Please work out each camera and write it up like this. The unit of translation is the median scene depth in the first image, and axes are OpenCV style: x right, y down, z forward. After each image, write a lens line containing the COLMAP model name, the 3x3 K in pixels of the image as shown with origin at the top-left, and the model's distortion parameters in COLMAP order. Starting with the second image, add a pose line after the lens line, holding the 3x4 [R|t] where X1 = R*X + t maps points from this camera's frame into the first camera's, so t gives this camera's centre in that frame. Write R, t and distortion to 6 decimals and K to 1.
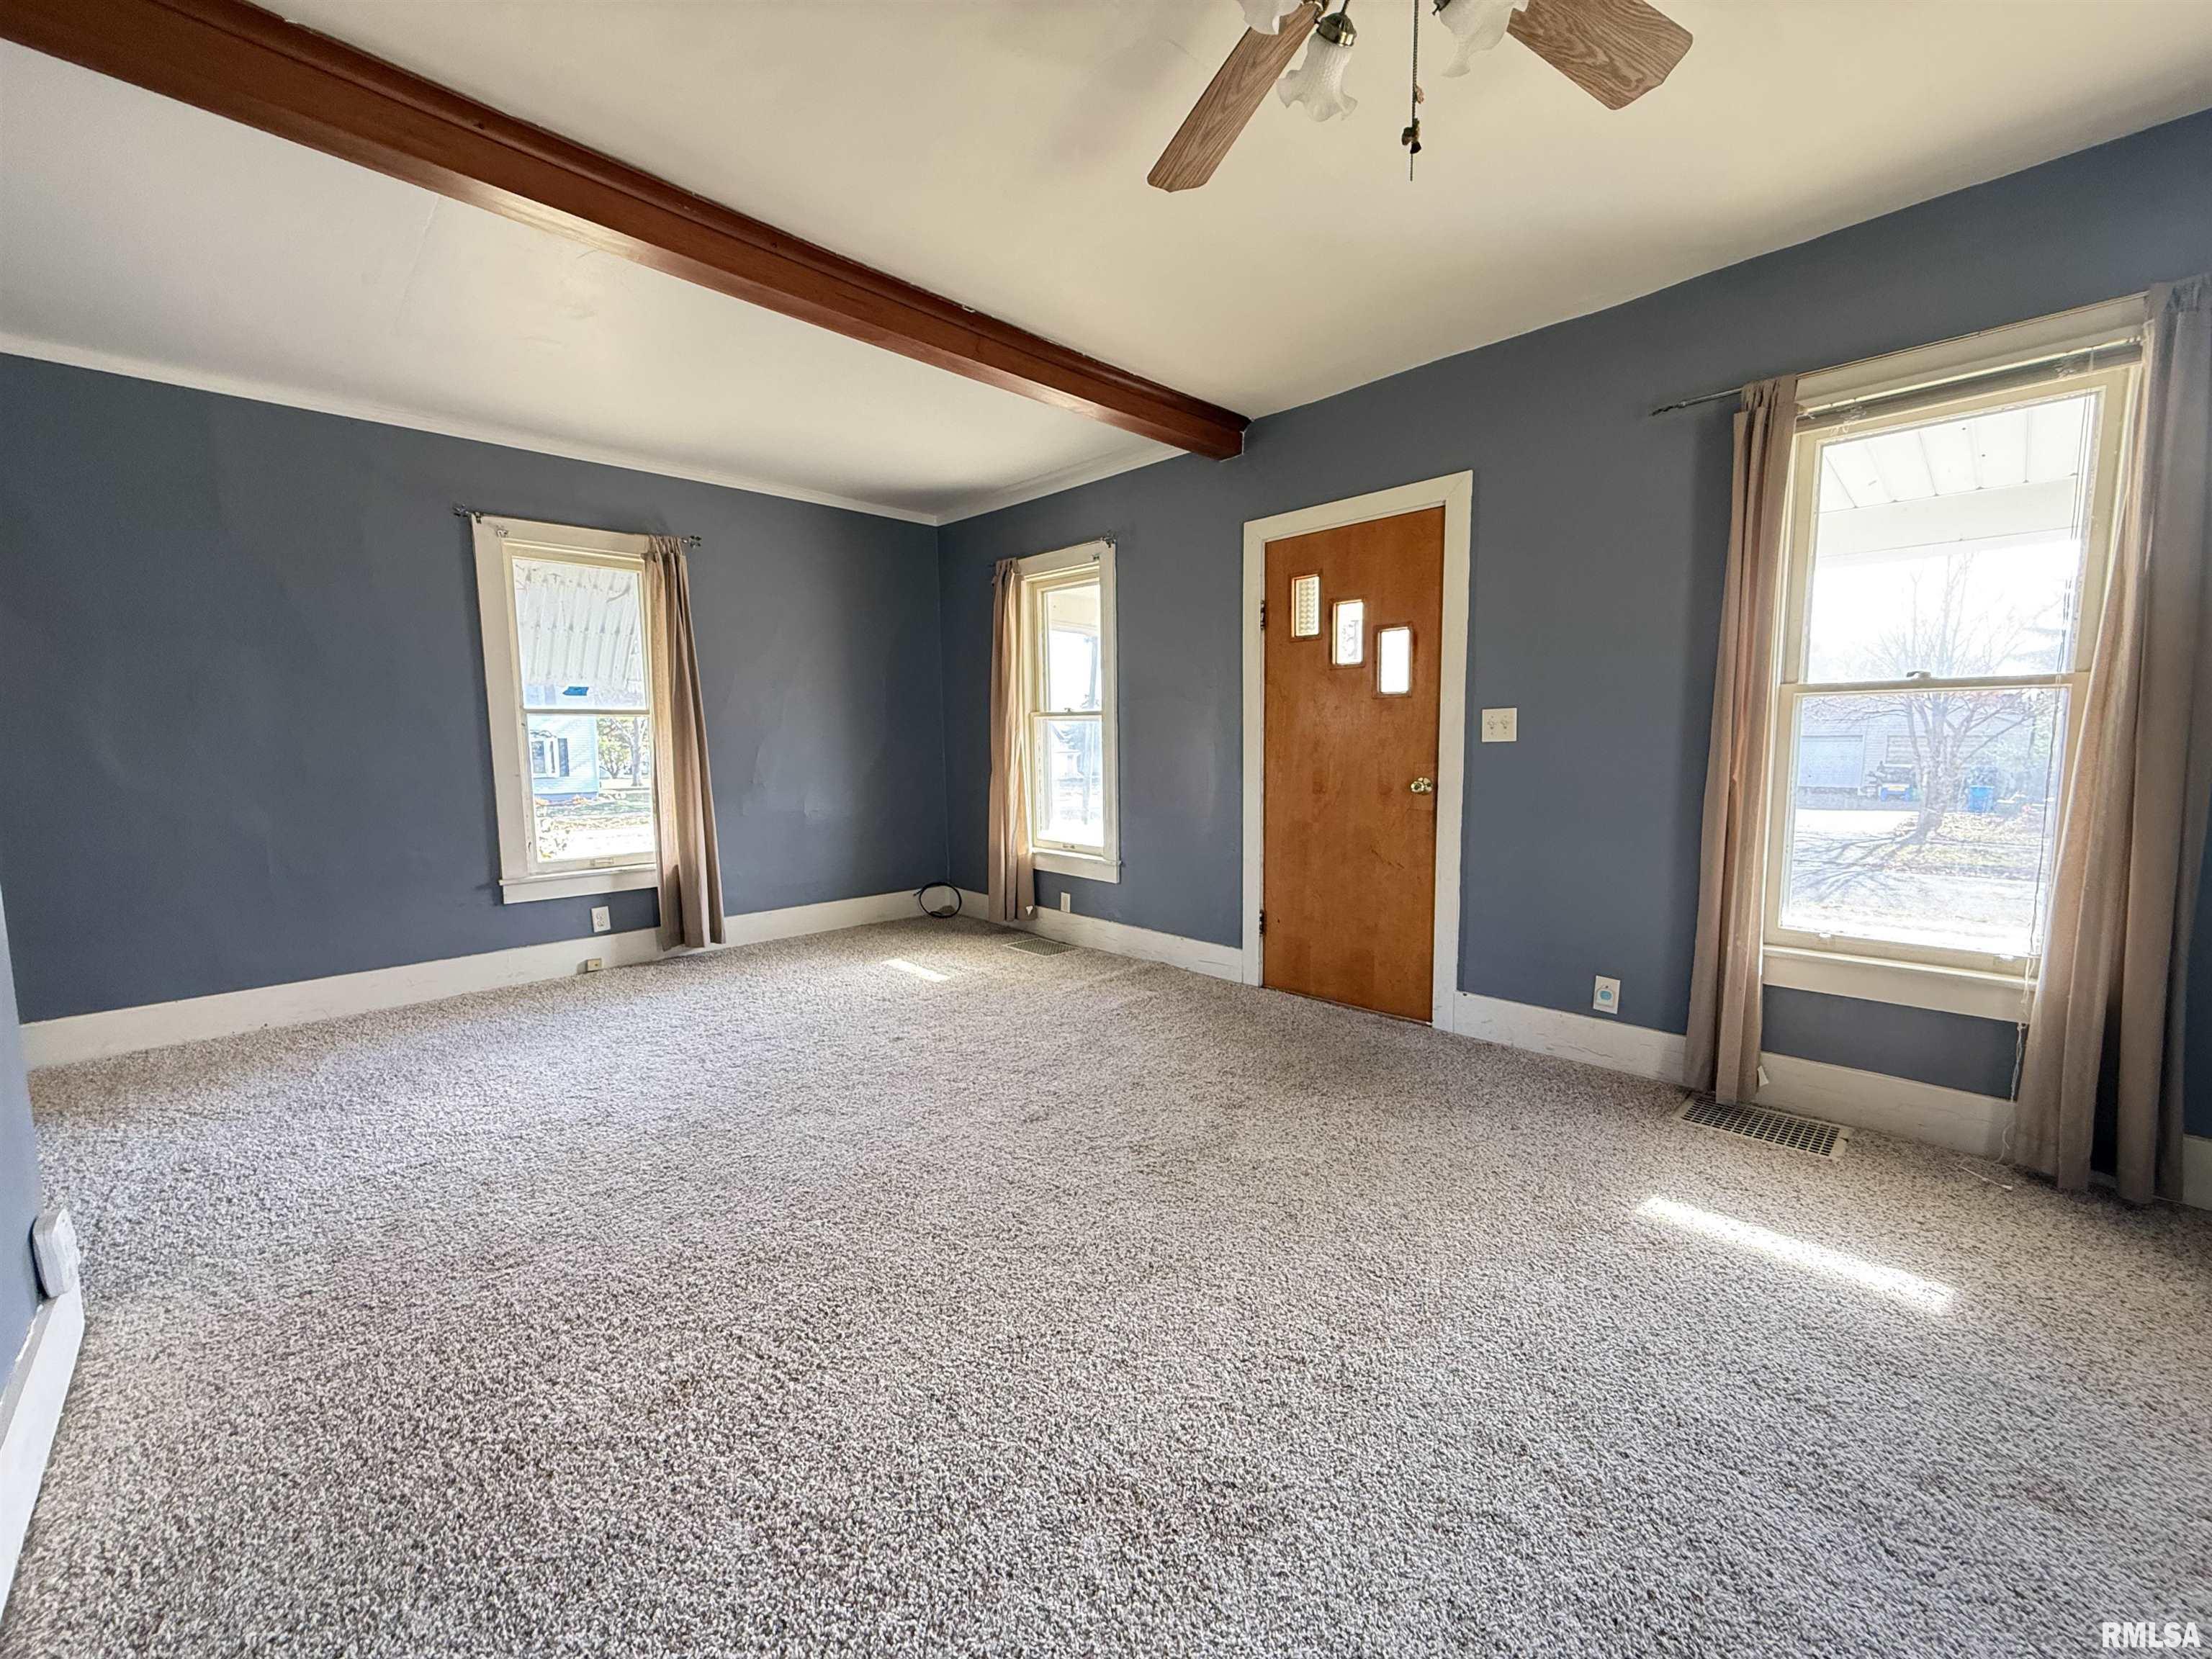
lens RADIAL K [[876.1, 0, 1100.2], [0, 876.1, 827.4], [0, 0, 1]] dist [-0.000010, 0.000300]
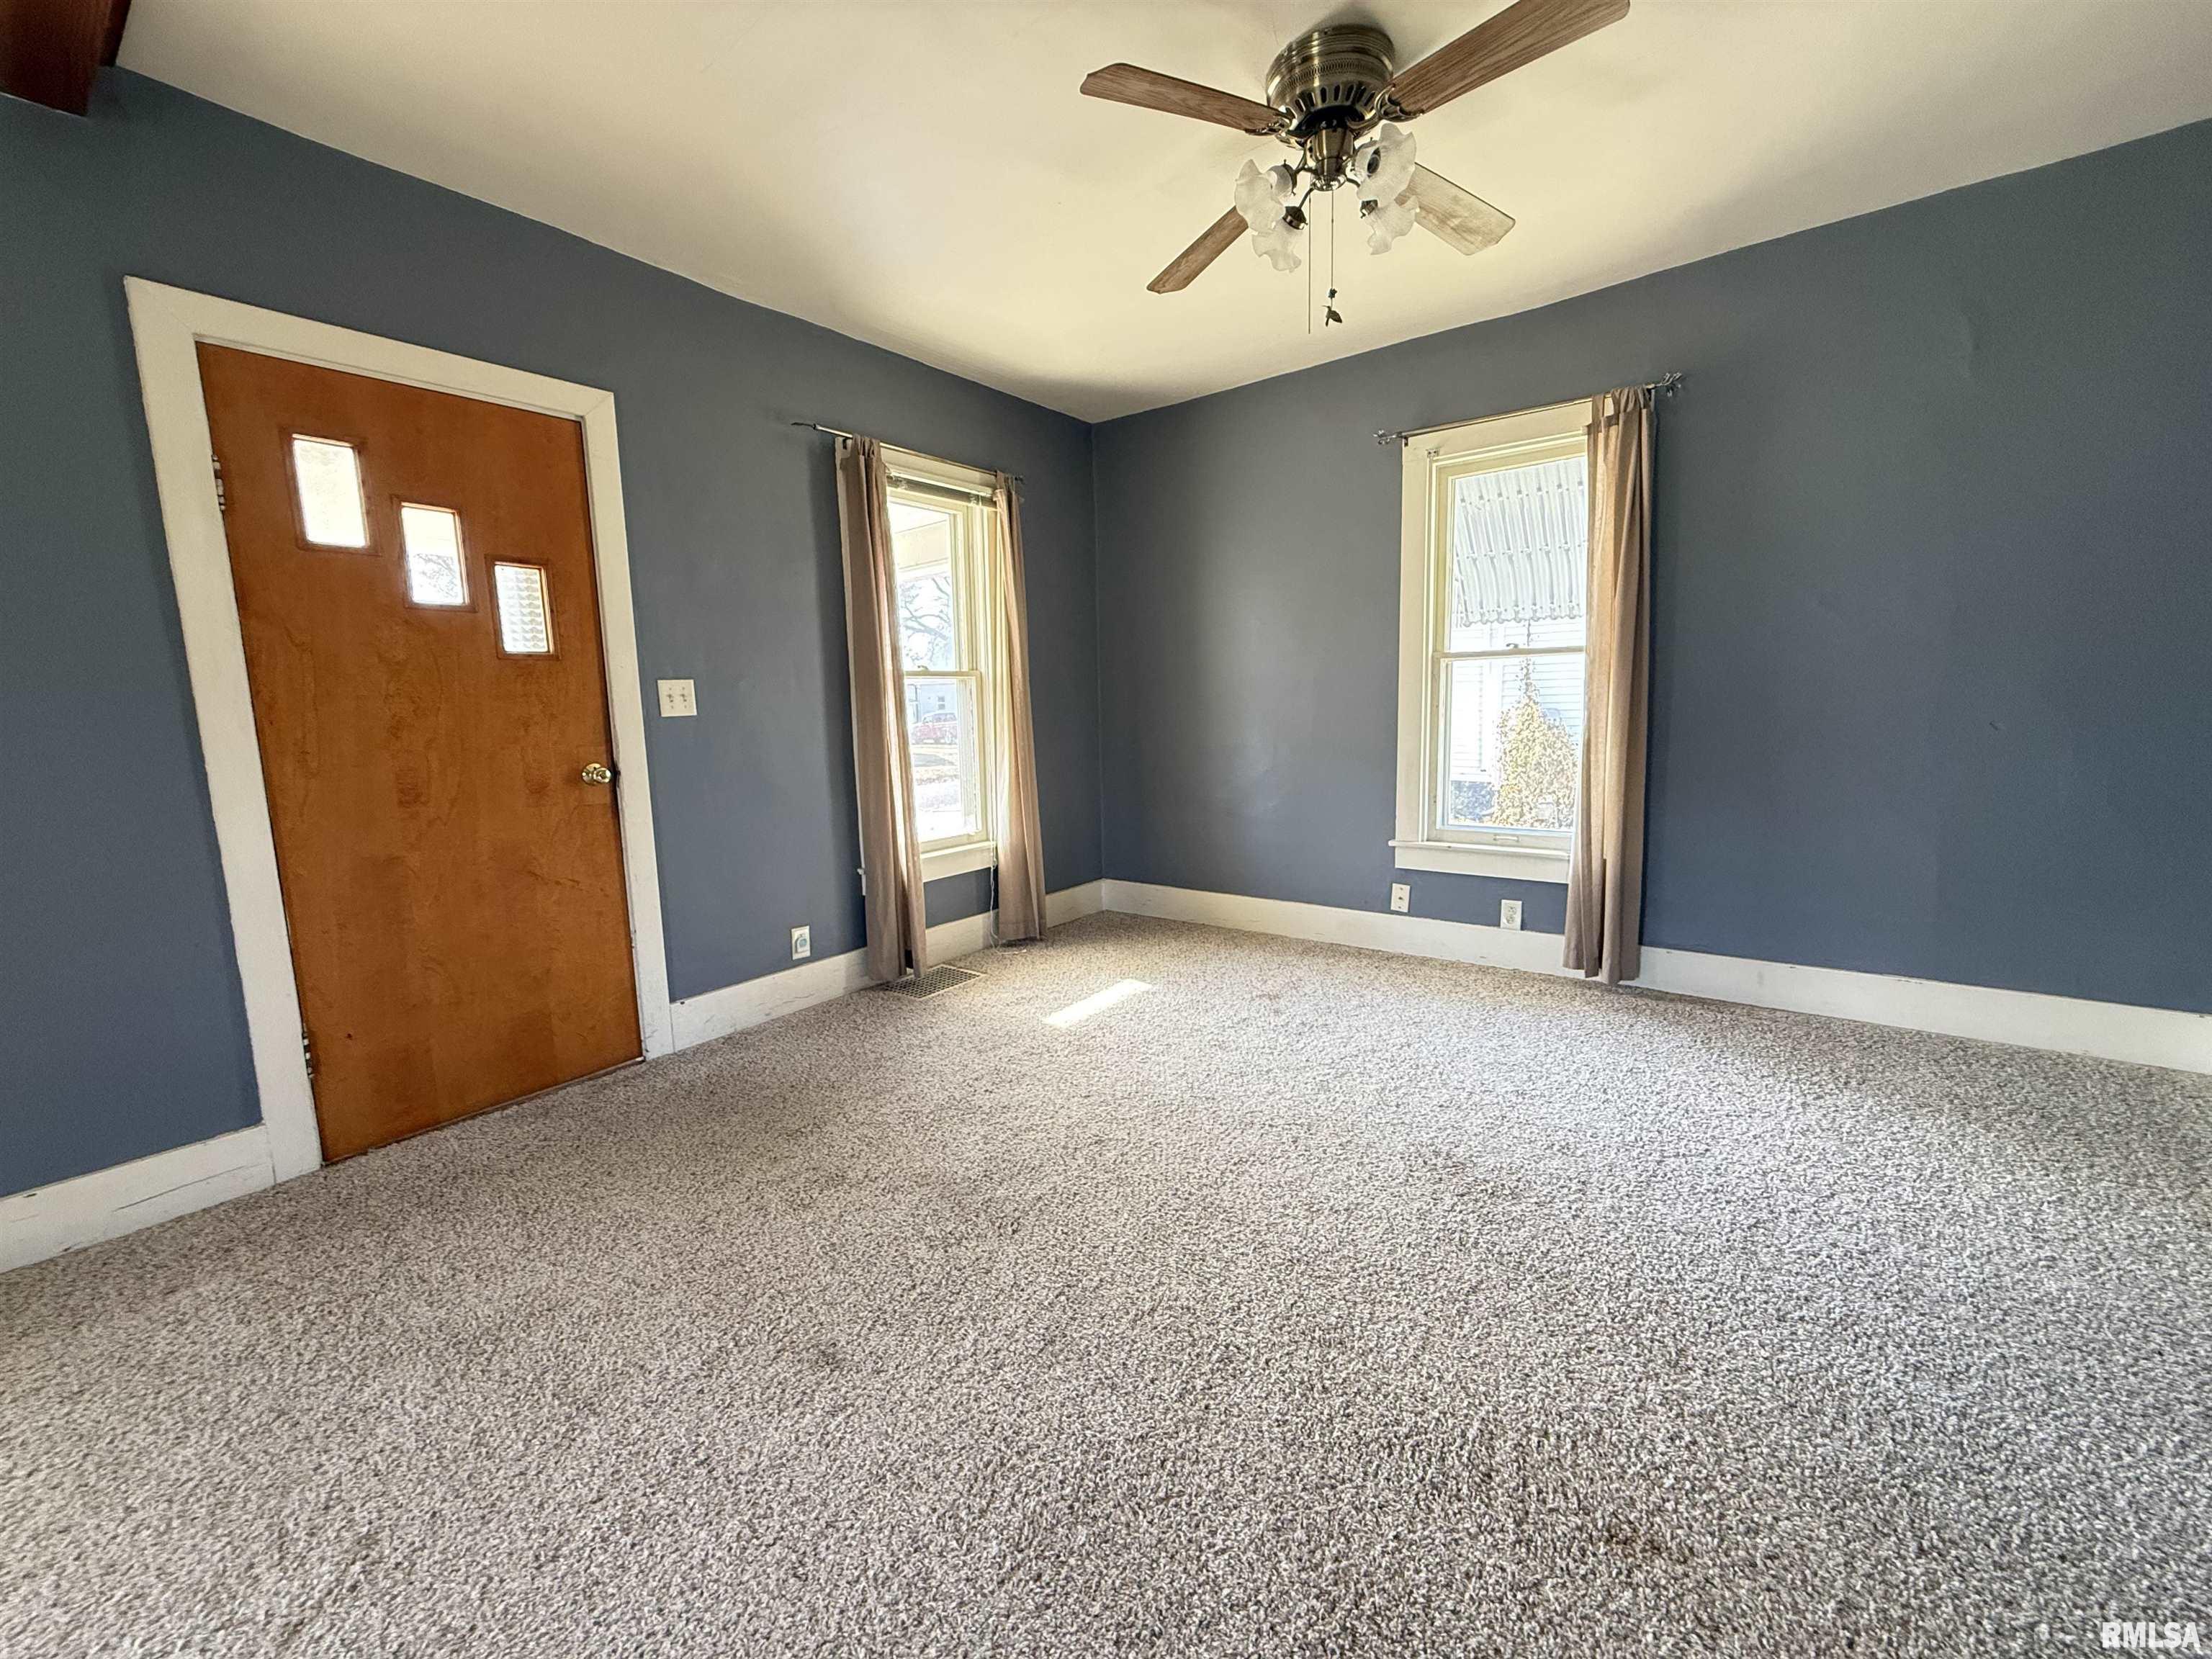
lens RADIAL K [[876.2, 0, 1102.0], [0, 876.2, 831.3], [0, 0, 1]] dist [0.000566, 0.000145]
pose [[-0.140996, -0.129556, 0.981497, -0.473339], [0.128707, 0.980588, 0.147925, -0.054052], [-0.981608, 0.147182, -0.121584, 0.639654]]
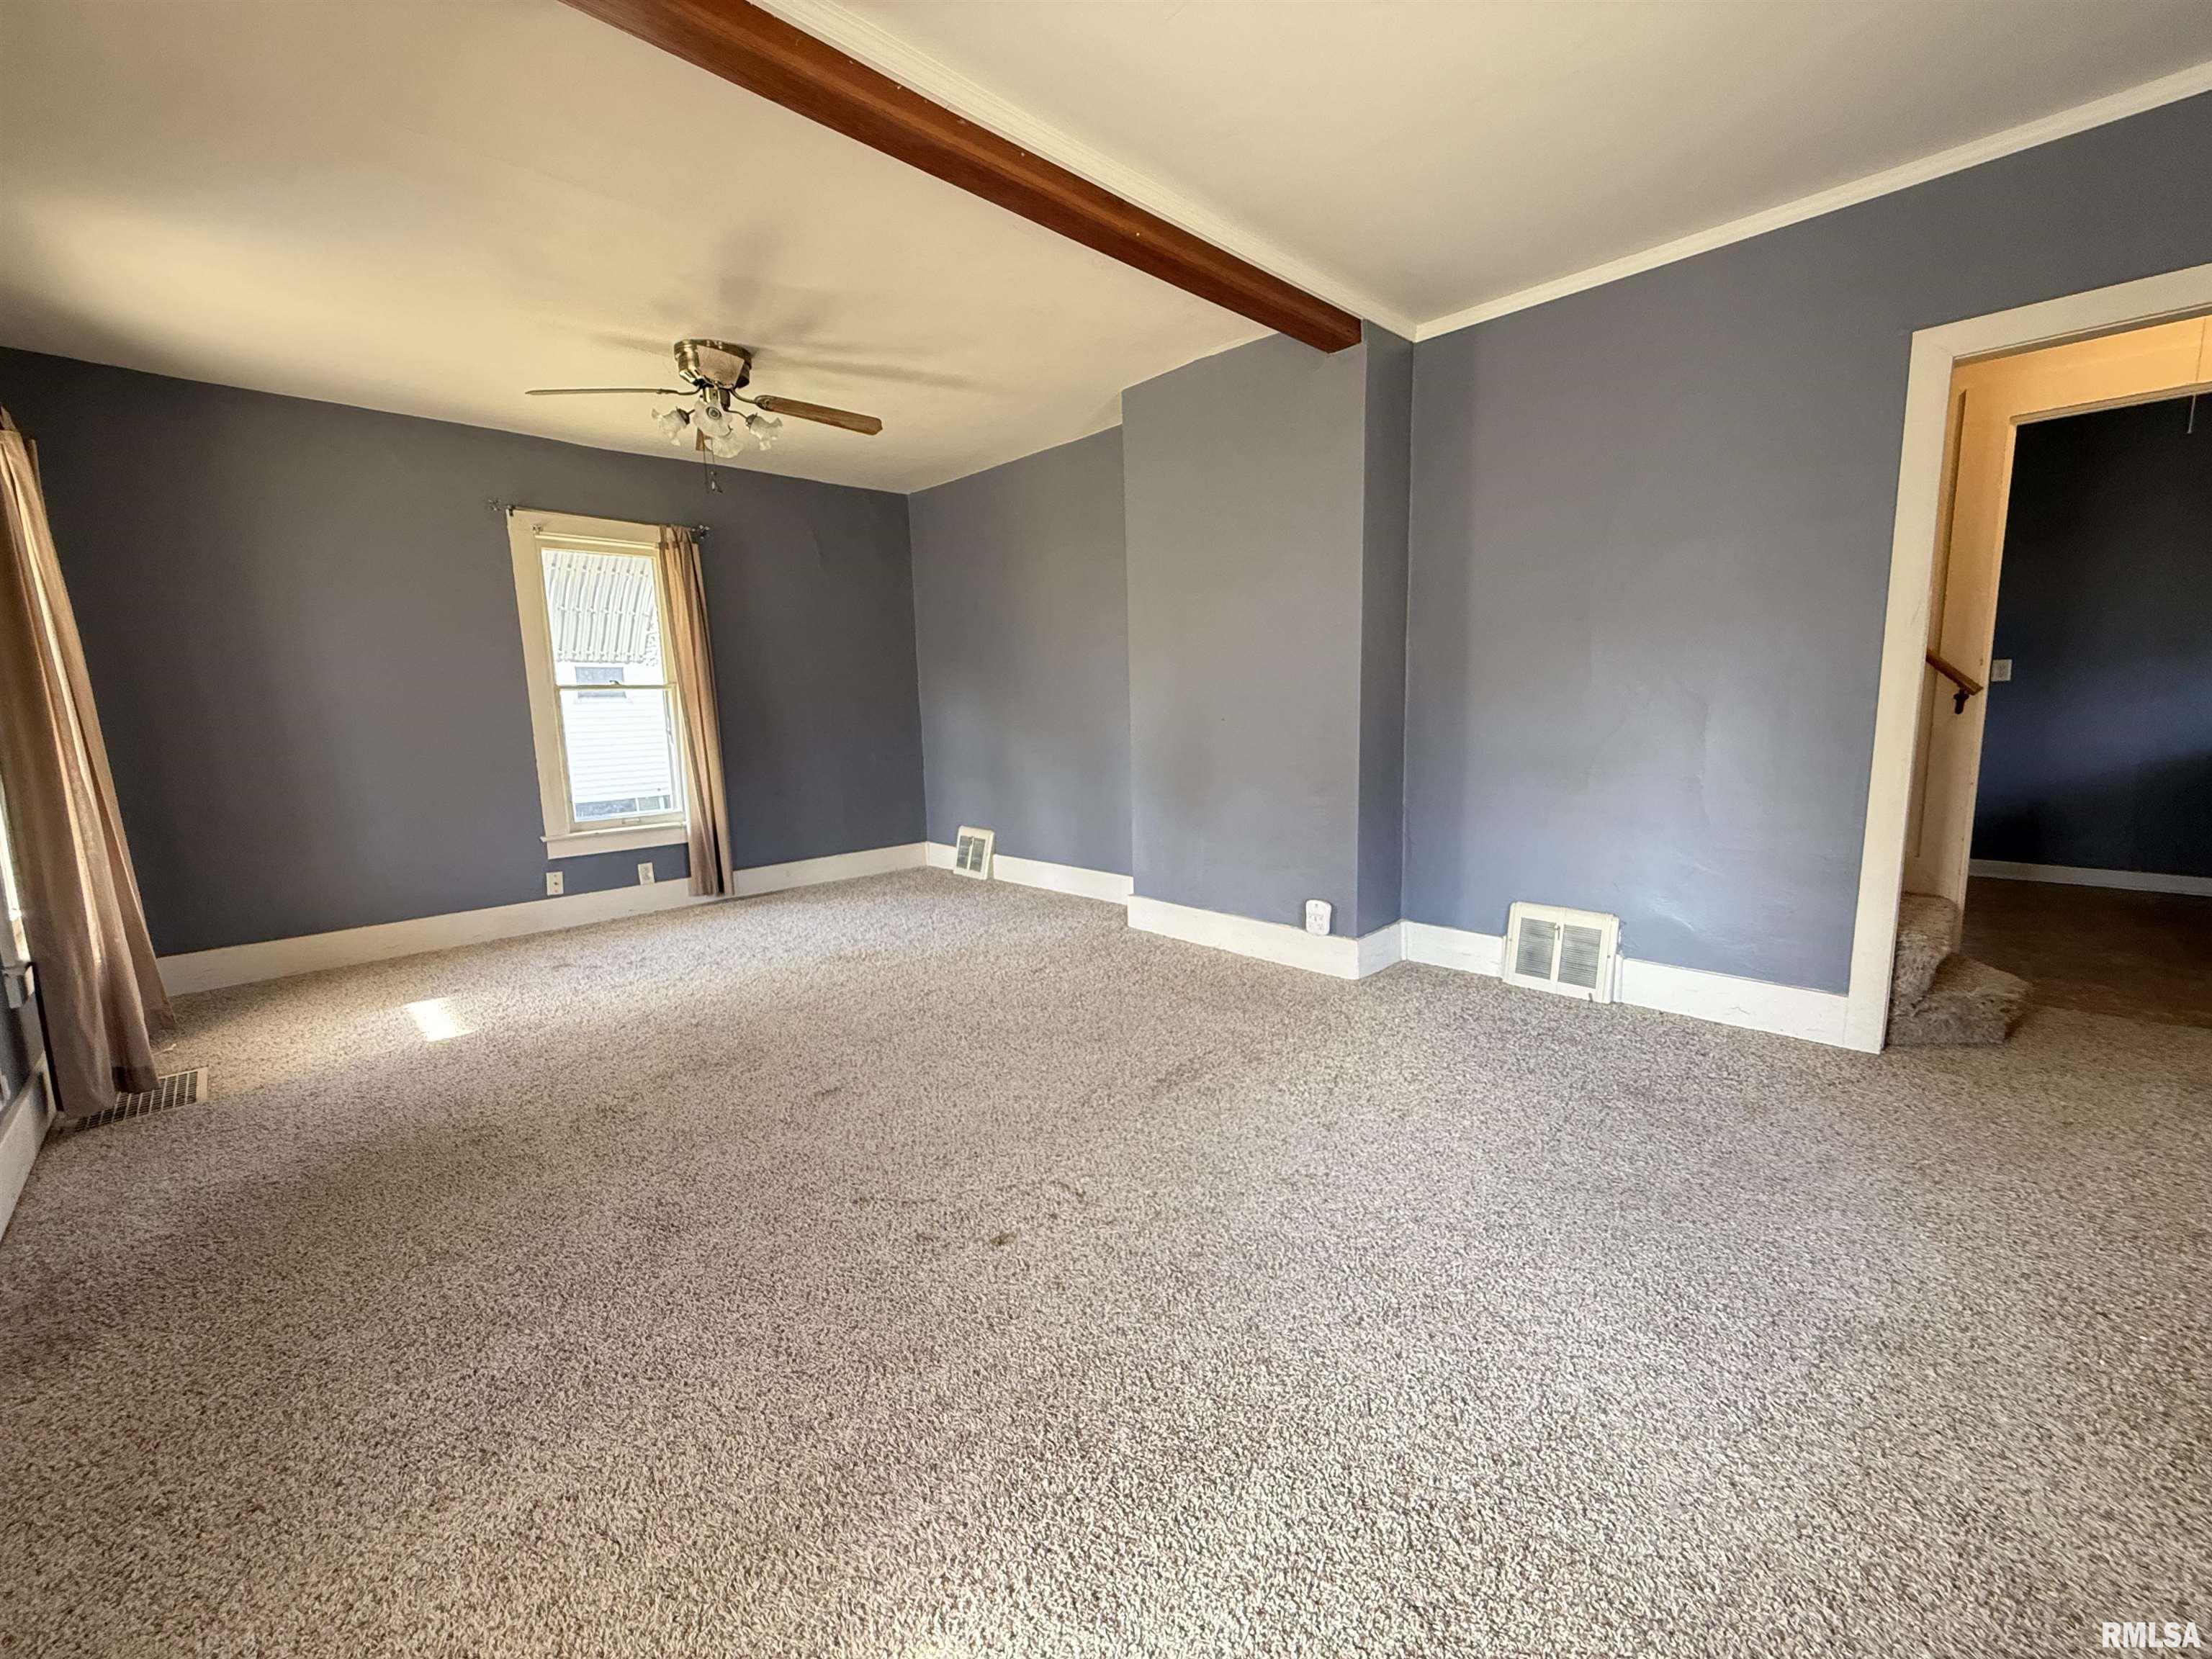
lens RADIAL K [[876.1, 0, 1100.2], [0, 876.1, 827.4], [0, 0, 1]] dist [-0.000010, 0.000300]
pose [[-0.999488, 0.029913, 0.011369, -0.306210], [0.031783, 0.969316, 0.243754, -0.144822], [-0.003729, 0.243991, -0.969770, 1.432755]]
